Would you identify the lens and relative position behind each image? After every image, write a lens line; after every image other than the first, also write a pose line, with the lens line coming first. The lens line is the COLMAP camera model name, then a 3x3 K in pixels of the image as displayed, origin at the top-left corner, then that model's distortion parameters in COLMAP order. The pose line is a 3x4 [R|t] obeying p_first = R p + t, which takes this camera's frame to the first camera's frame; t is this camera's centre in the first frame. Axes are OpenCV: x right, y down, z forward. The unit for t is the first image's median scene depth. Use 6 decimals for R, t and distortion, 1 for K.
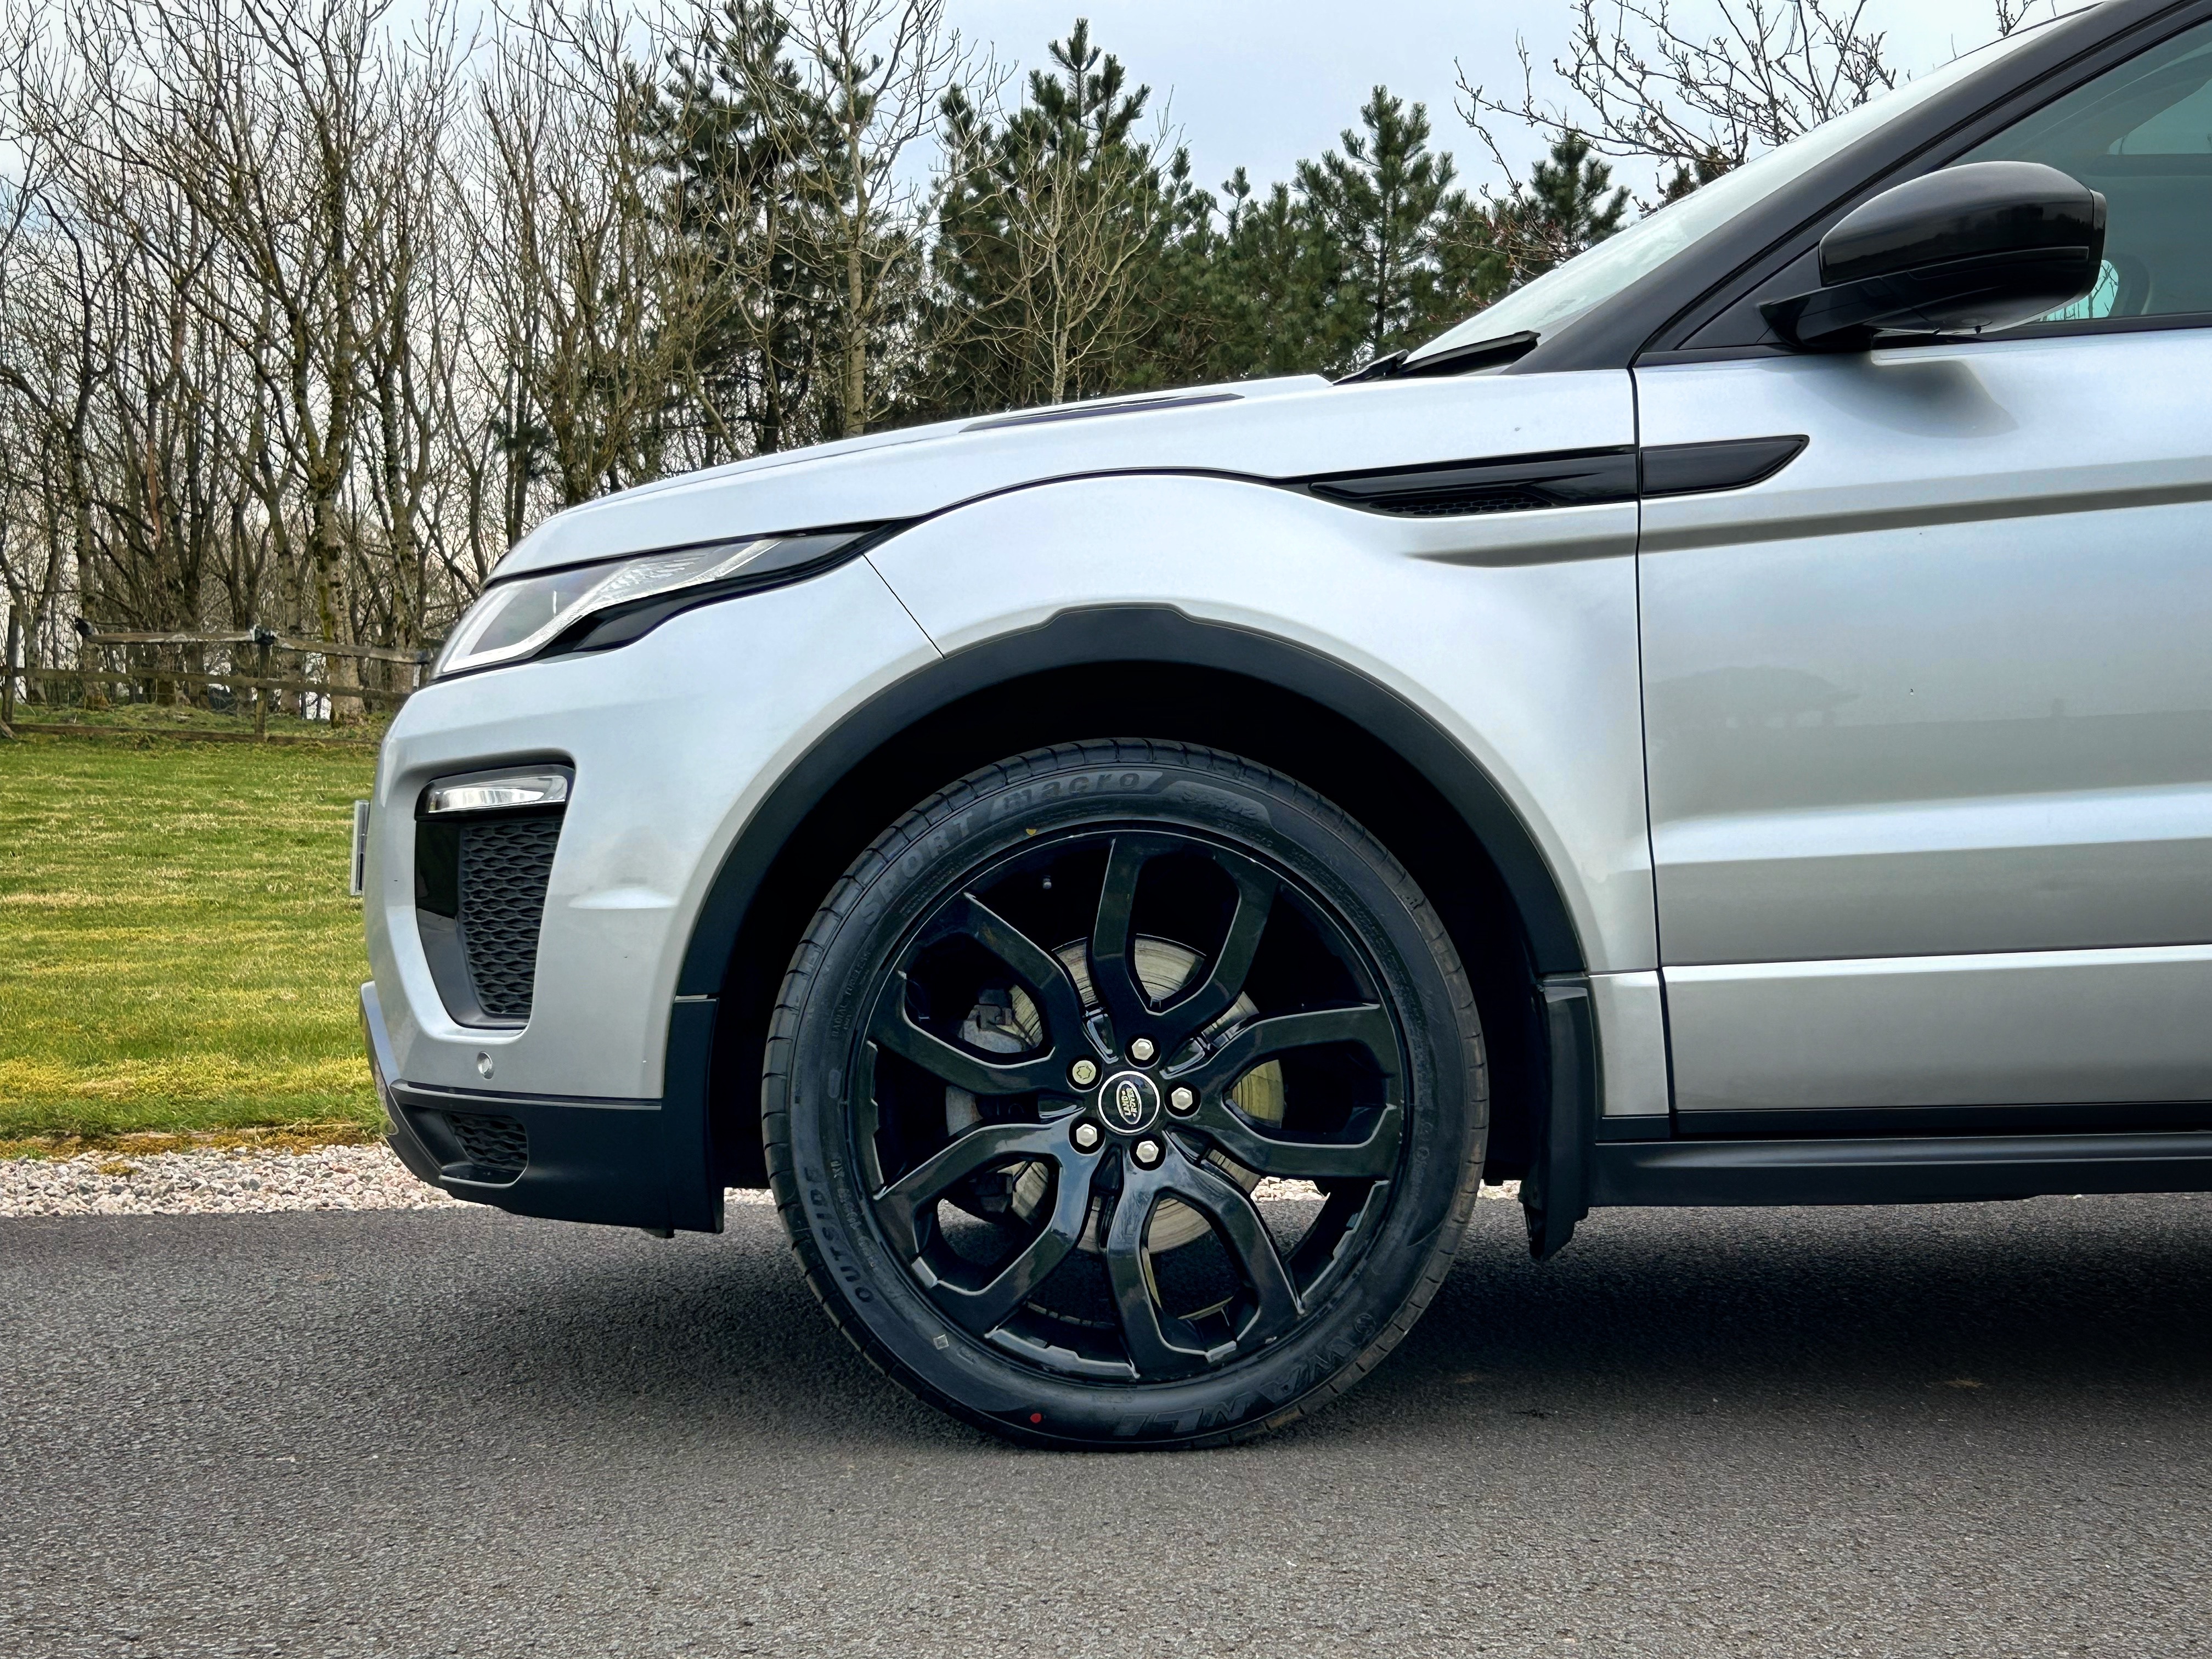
lens RADIAL K [[3081.2, 0, 1114.0], [0, 3081.2, 834.0], [0, 0, 1]] dist [0.054111, 0.000000]
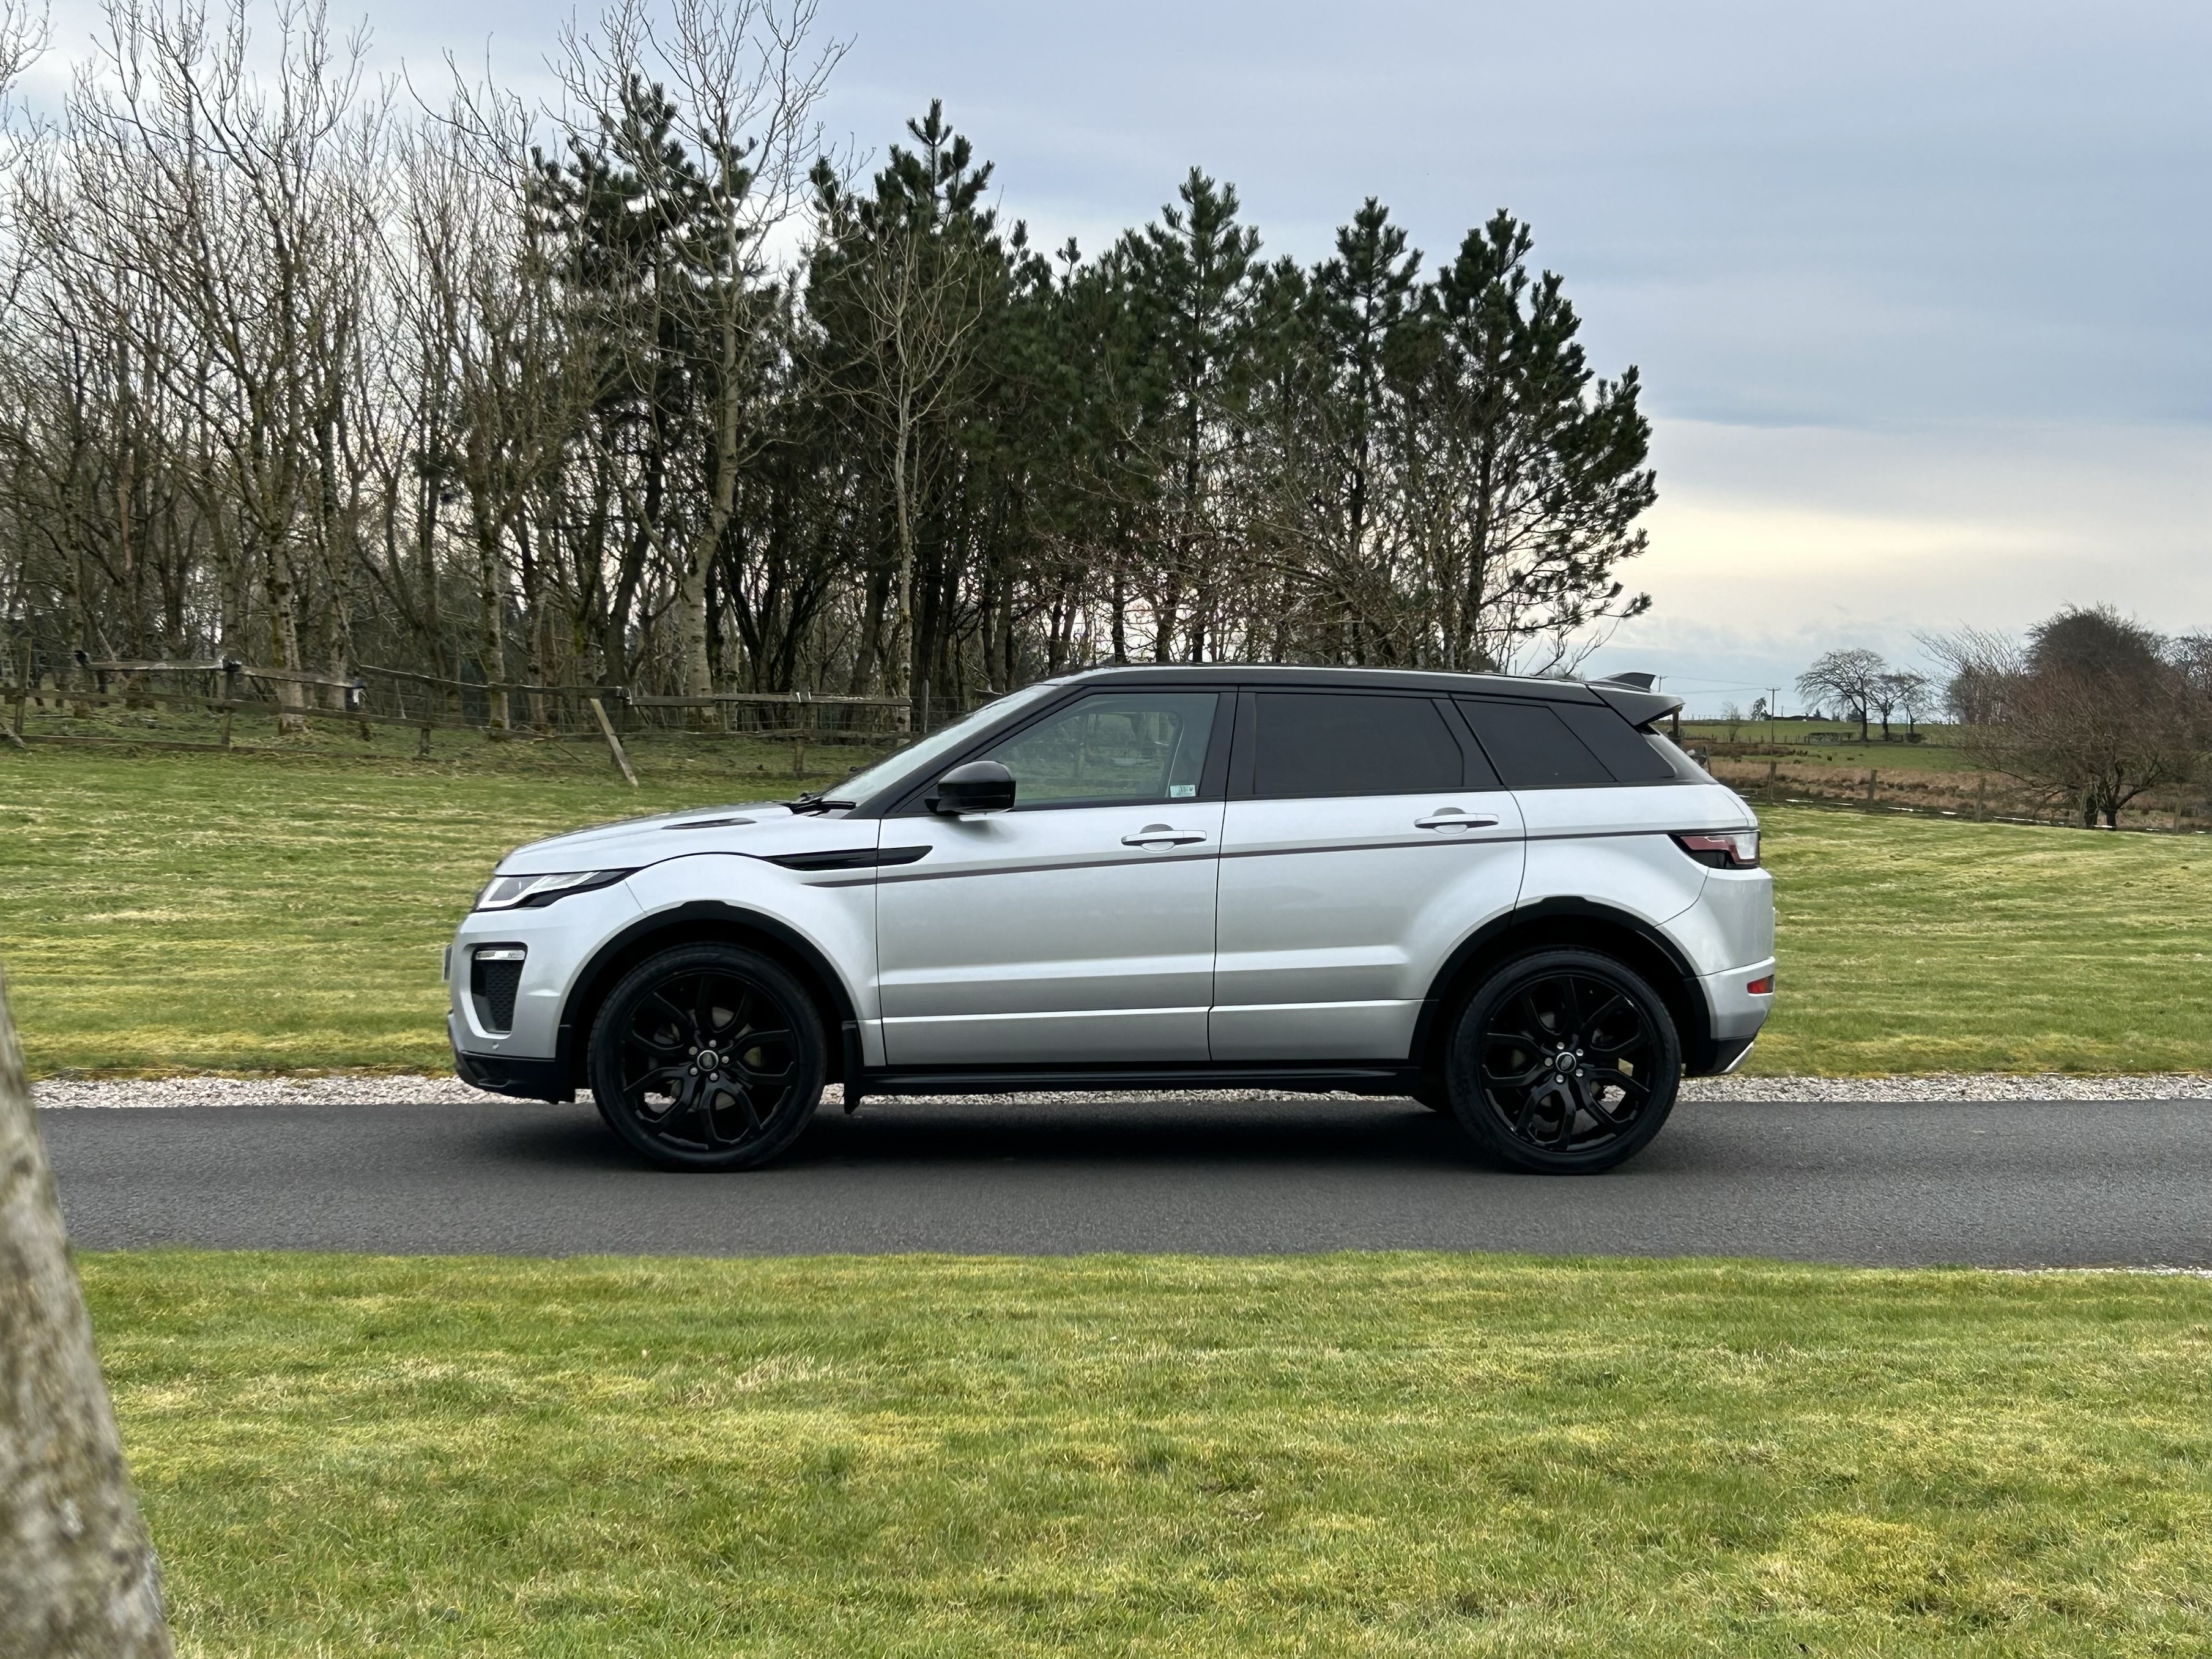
lens RADIAL K [[2998.5, 0, 1096.9], [0, 2998.5, 826.6], [0, 0, 1]] dist [0.040173, 0.000000]
pose [[0.999401, 0.011900, 0.032512, 0.021048], [-0.012277, 0.999860, 0.011403, -0.013304], [-0.032371, -0.011795, 0.999406, -0.143866]]
